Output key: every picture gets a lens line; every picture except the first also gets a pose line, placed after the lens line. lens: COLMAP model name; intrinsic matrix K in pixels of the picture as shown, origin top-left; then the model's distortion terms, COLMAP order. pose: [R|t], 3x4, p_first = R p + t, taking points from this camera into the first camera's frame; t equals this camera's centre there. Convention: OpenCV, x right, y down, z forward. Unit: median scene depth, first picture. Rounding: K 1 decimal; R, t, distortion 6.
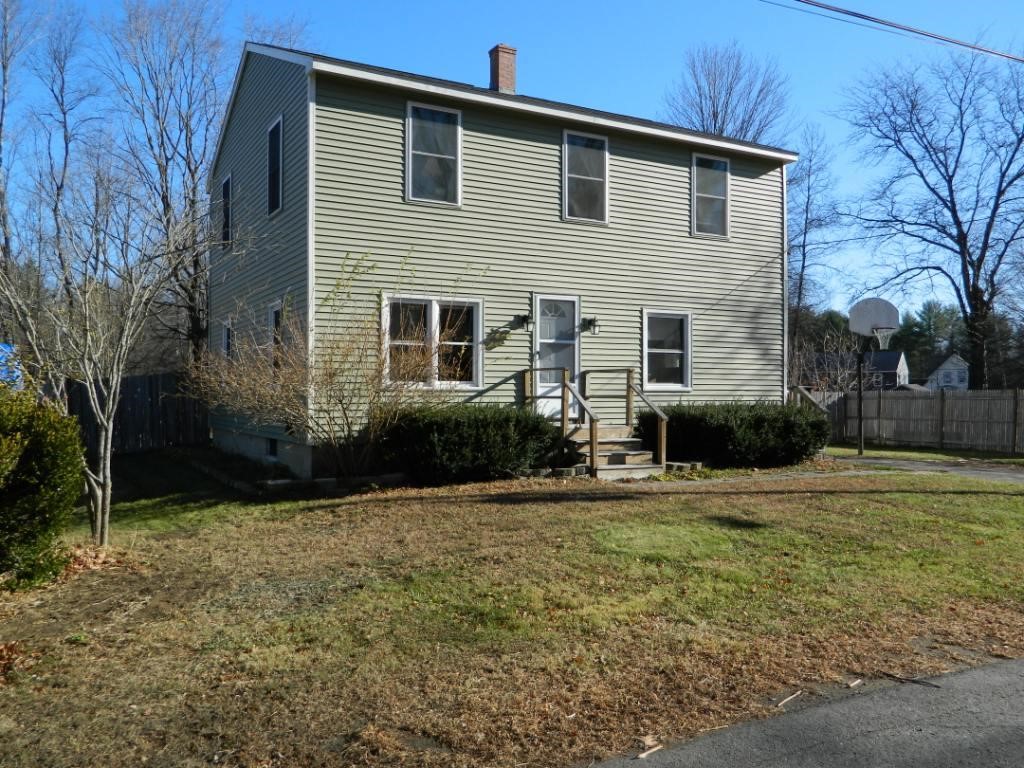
lens RADIAL K [[829.2, 0, 503.6], [0, 829.2, 383.2], [0, 0, 1]] dist [0.039844, 0.000708]
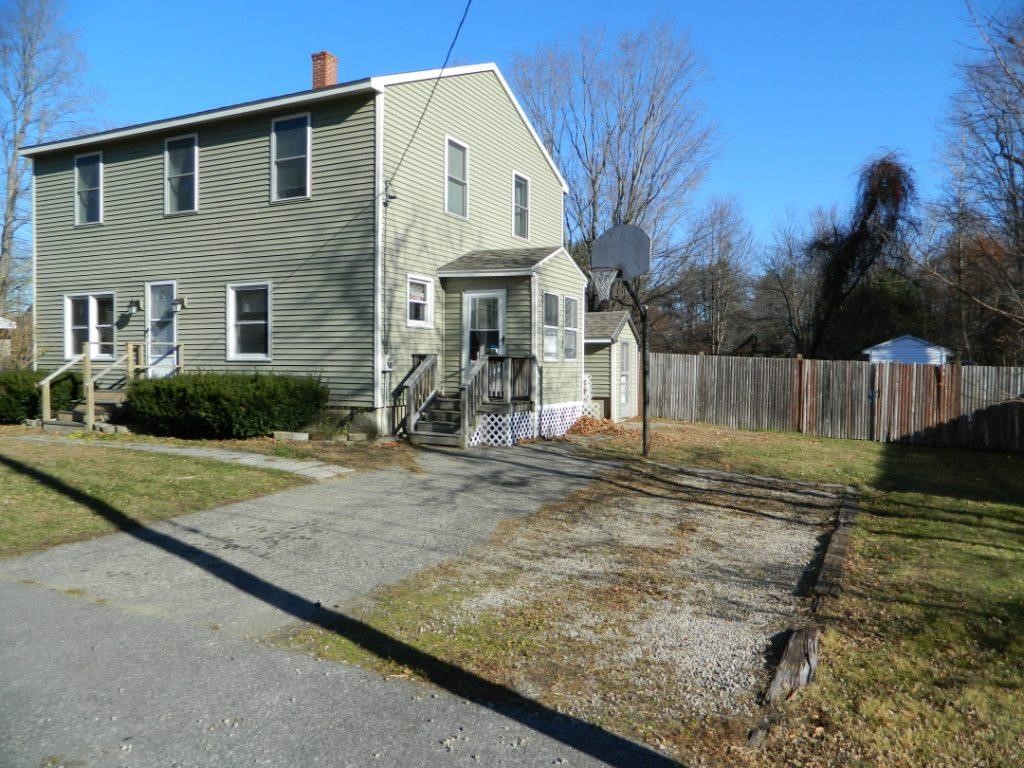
lens RADIAL K [[760.8, 0, 508.1], [0, 760.8, 386.3], [0, 0, 1]] dist [-0.001458, -0.002291]
pose [[0.567213, 0.032942, -0.822912, 1.212373], [0.011757, 0.998774, 0.048086, -0.000876], [0.823487, -0.036950, 0.566130, 0.757588]]
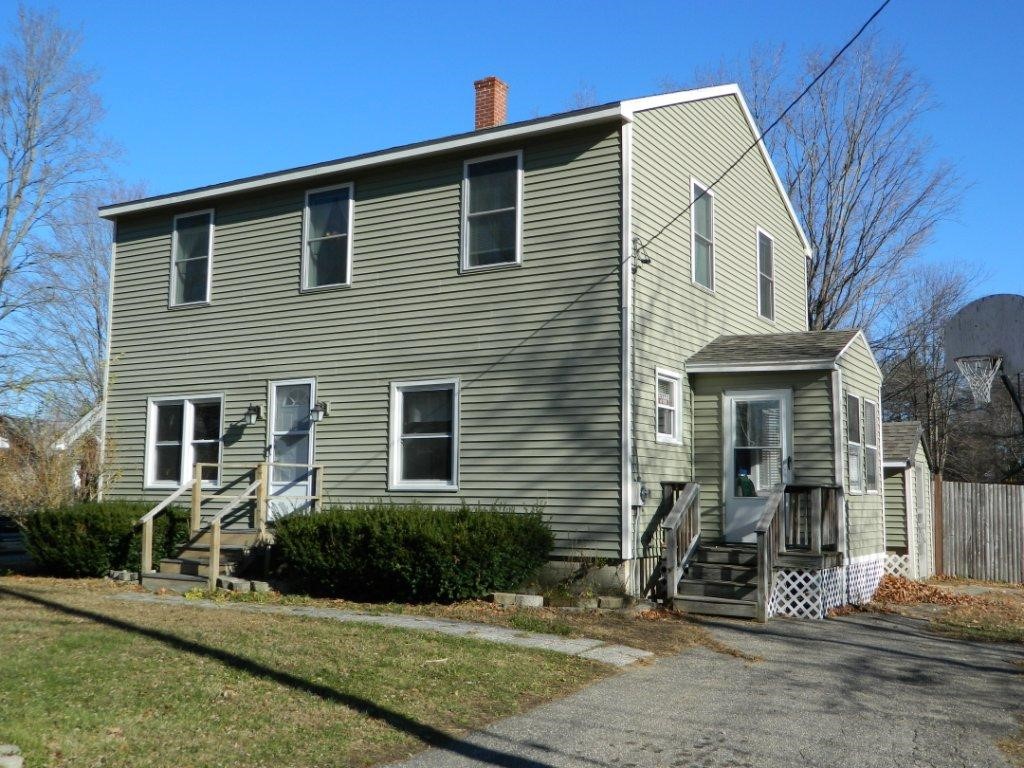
lens RADIAL K [[1044.2, 0, 504.3], [0, 1044.2, 384.7], [0, 0, 1]] dist [0.001690, 0.000000]
pose [[0.496316, -0.082745, -0.864190, 1.083028], [0.007558, 0.995821, -0.091008, 0.000822], [0.868109, 0.038637, 0.494867, 0.627132]]
